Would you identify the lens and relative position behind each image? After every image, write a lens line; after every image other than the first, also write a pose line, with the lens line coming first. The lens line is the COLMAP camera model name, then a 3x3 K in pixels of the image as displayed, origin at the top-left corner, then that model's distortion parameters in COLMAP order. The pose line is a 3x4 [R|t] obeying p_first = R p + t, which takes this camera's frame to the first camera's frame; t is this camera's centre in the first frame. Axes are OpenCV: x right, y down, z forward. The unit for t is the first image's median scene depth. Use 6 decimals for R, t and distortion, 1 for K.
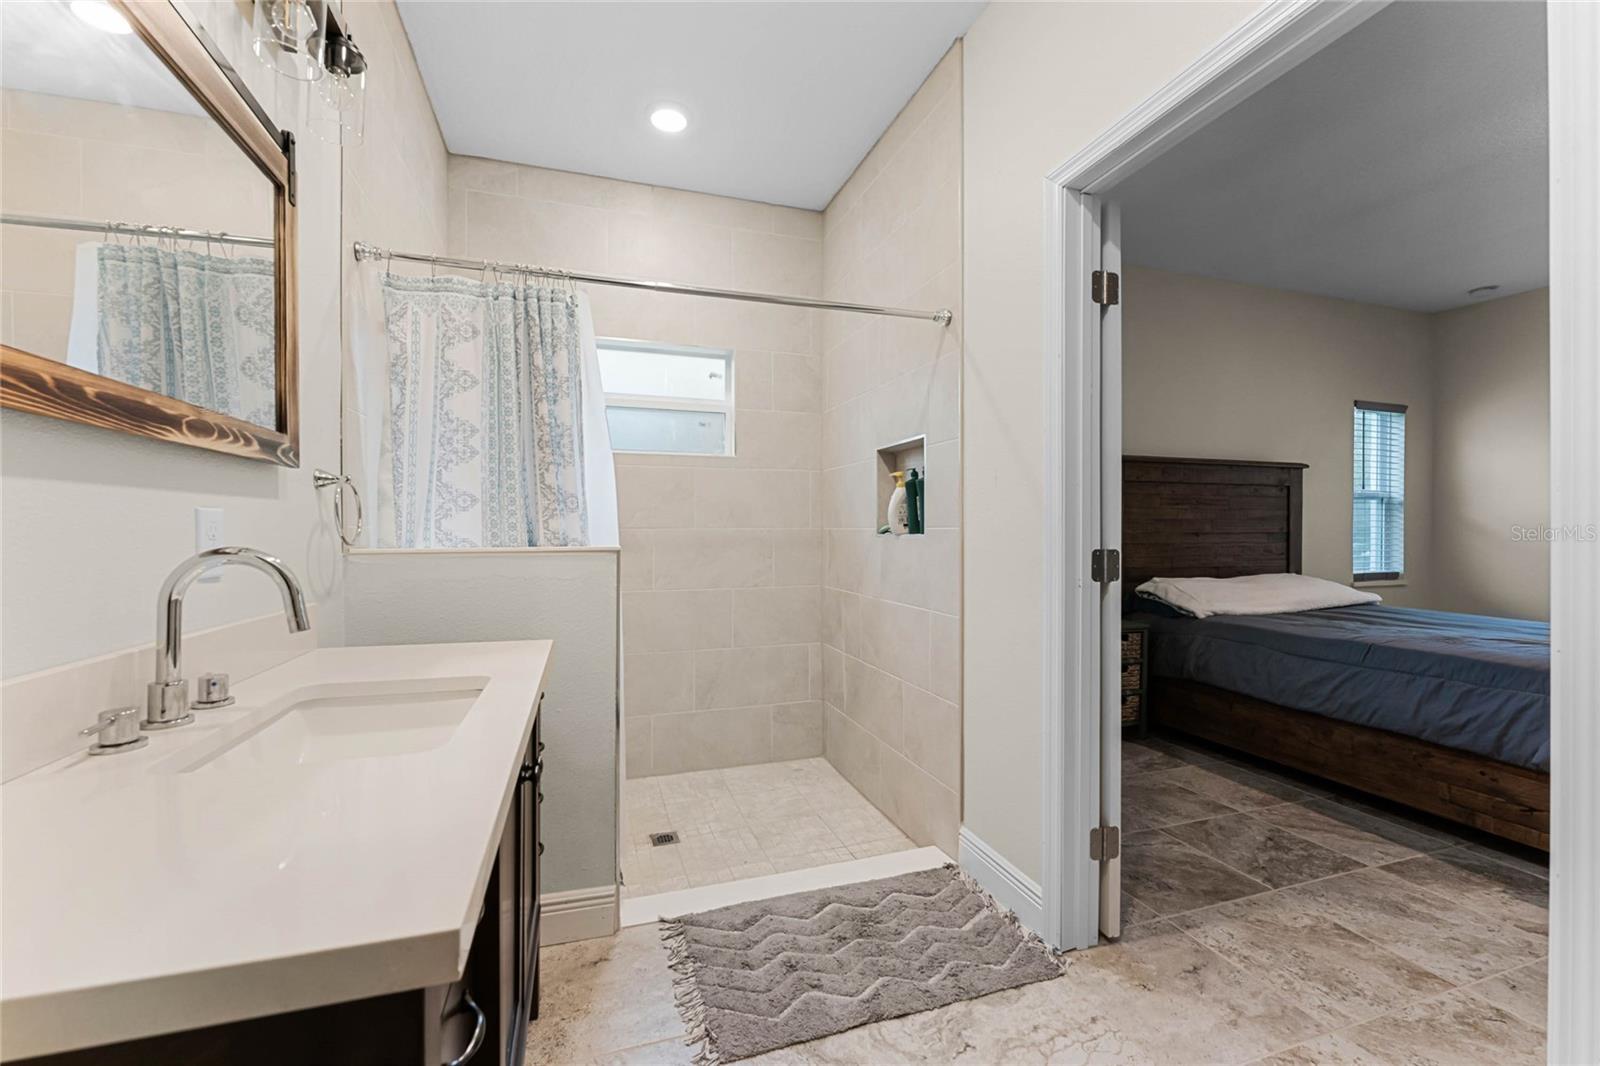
lens RADIAL K [[659.2, 0, 805.9], [0, 659.2, 534.9], [0, 0, 1]] dist [-0.006388, 0.000297]
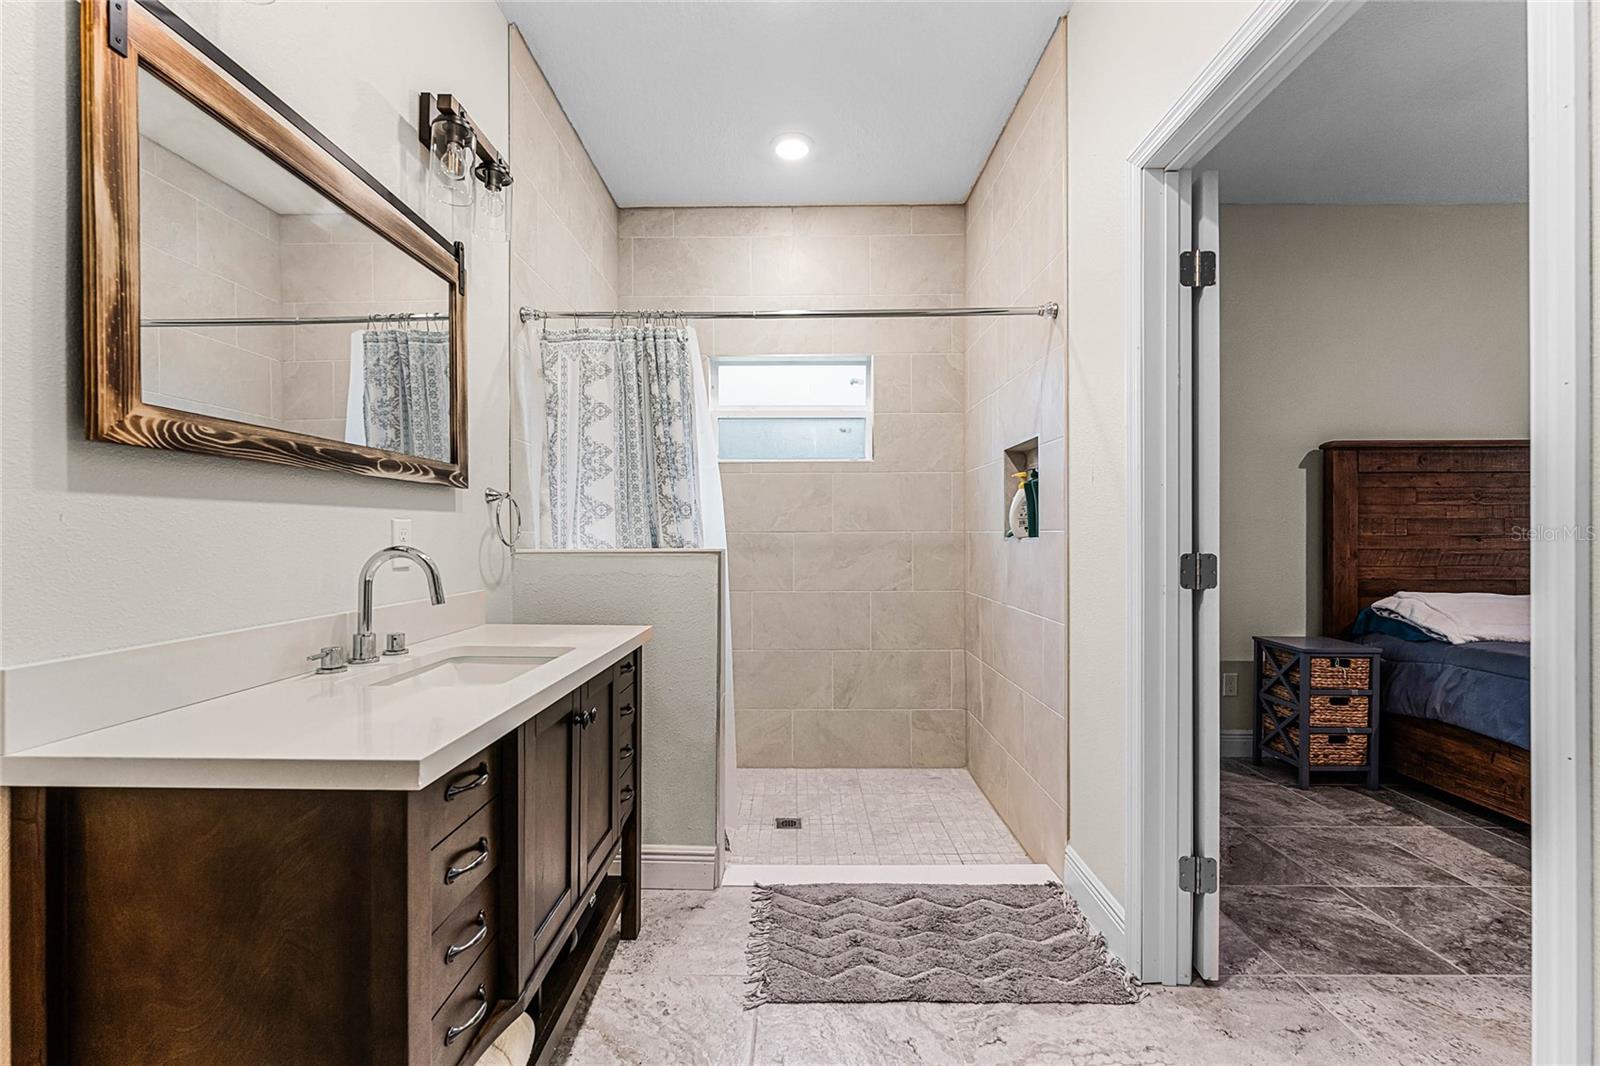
lens RADIAL K [[696.2, 0, 790.1], [0, 696.2, 537.0], [0, 0, 1]] dist [-0.002089, -0.000525]
pose [[0.946184, -0.000829, -0.323627, 0.180260], [-0.000016, 0.999997, -0.002610, 0.000928], [0.323629, 0.002475, 0.946181, -0.078700]]
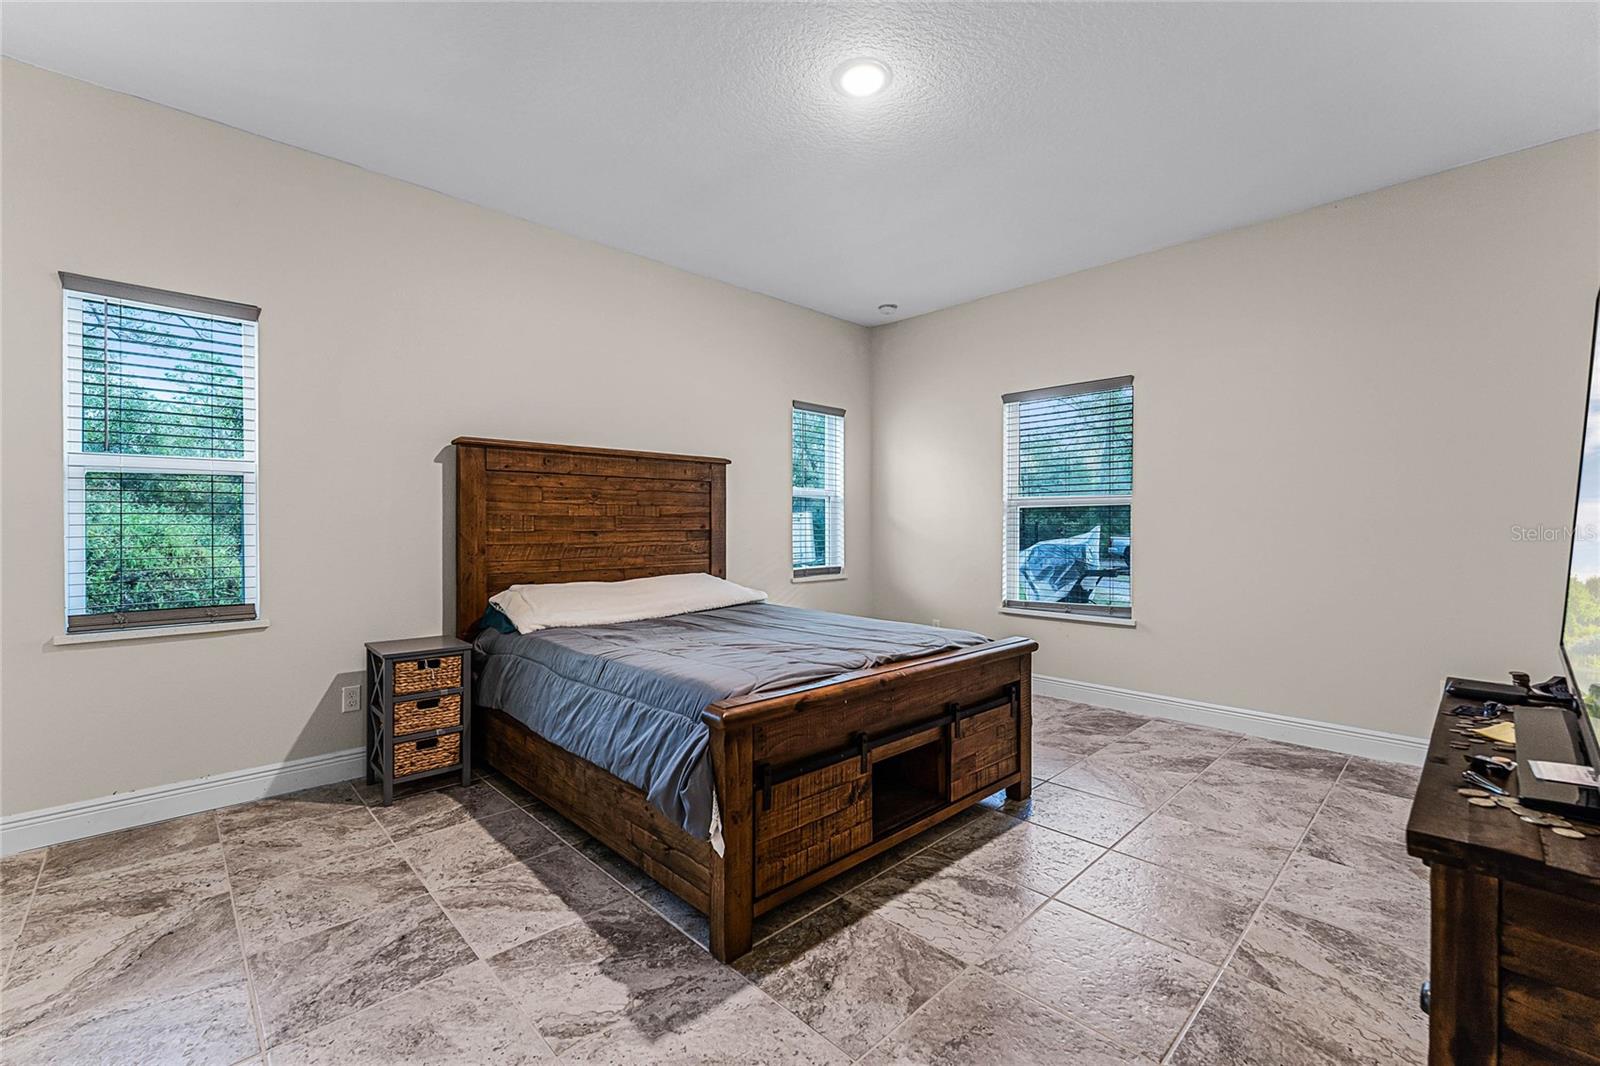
lens RADIAL K [[696.2, 0, 784.7], [0, 696.2, 526.8], [0, 0, 1]] dist [-0.002089, -0.000525]
pose [[0.896001, -0.002150, 0.444047, 0.805428], [0.004793, 0.999977, -0.004829, -0.006696], [-0.444026, 0.006455, 0.895991, 0.086069]]
